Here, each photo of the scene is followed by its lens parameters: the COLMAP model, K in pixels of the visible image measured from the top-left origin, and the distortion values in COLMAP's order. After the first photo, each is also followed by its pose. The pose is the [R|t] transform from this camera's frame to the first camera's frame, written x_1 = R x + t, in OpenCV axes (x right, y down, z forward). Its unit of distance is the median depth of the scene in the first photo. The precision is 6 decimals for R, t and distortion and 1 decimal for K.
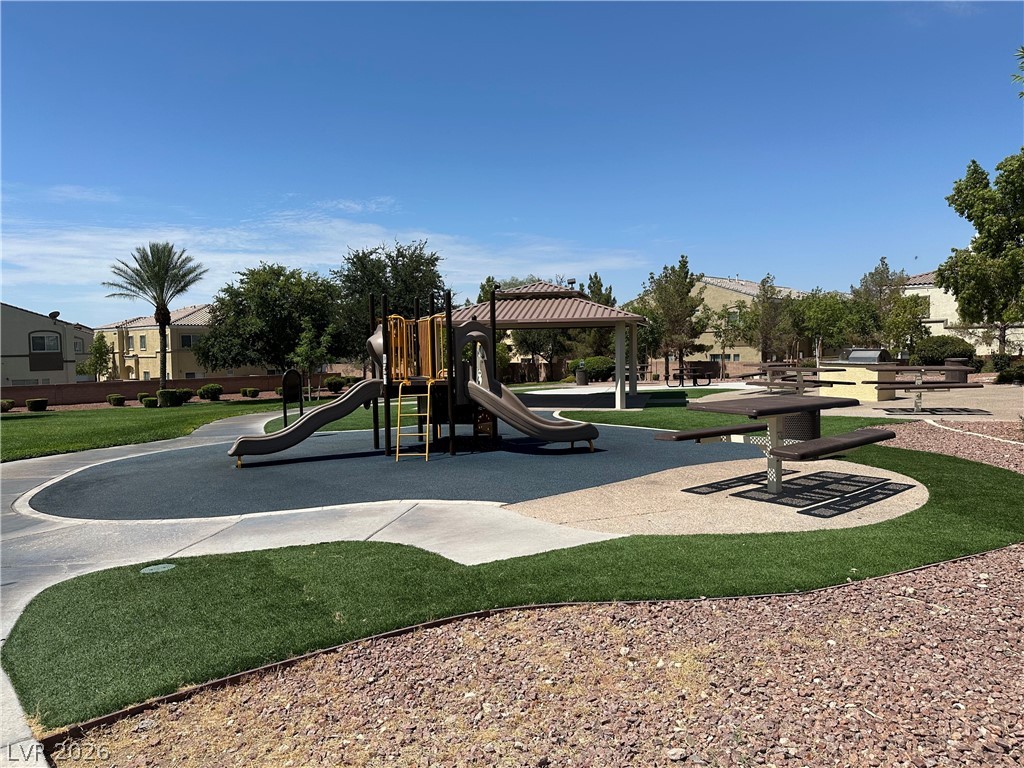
lens RADIAL K [[716.5, 0, 510.9], [0, 716.5, 384.7], [0, 0, 1]] dist [0.082261, -0.096915]
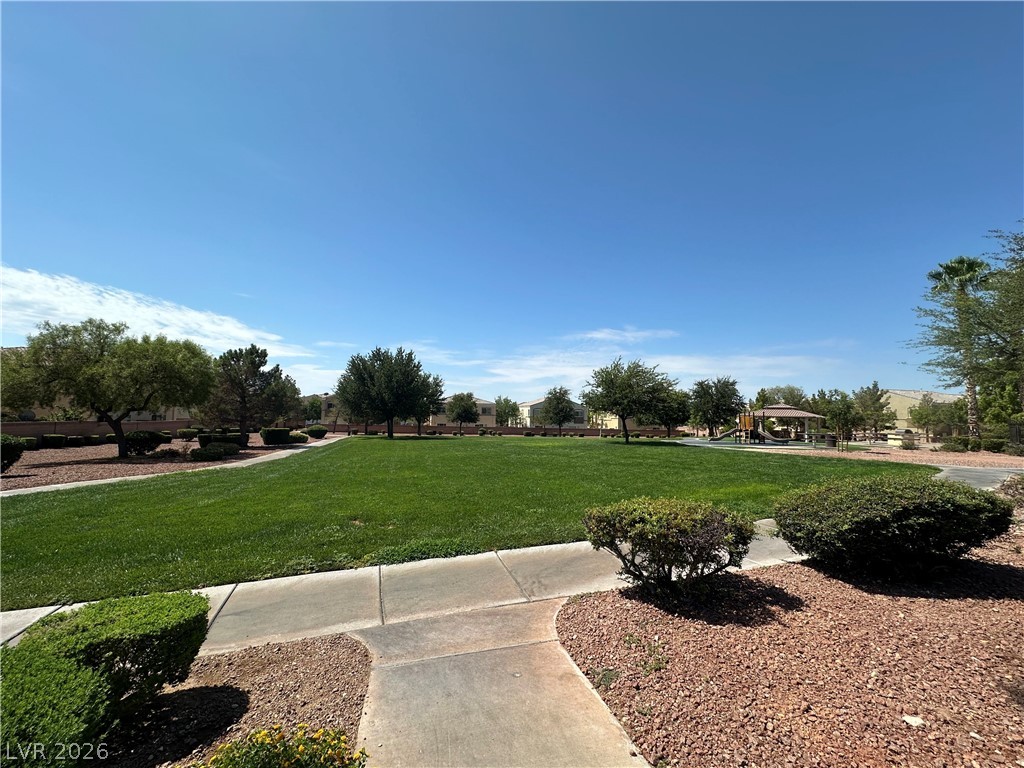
lens RADIAL K [[410.2, 0, 514.1], [0, 410.2, 384.8], [0, 0, 1]] dist [-0.002016, 0.000845]
pose [[0.839571, -0.001682, -0.543247, 0.014443], [-0.068011, 0.991802, -0.108179, 0.022607], [0.538975, 0.127770, 0.832575, -0.488244]]
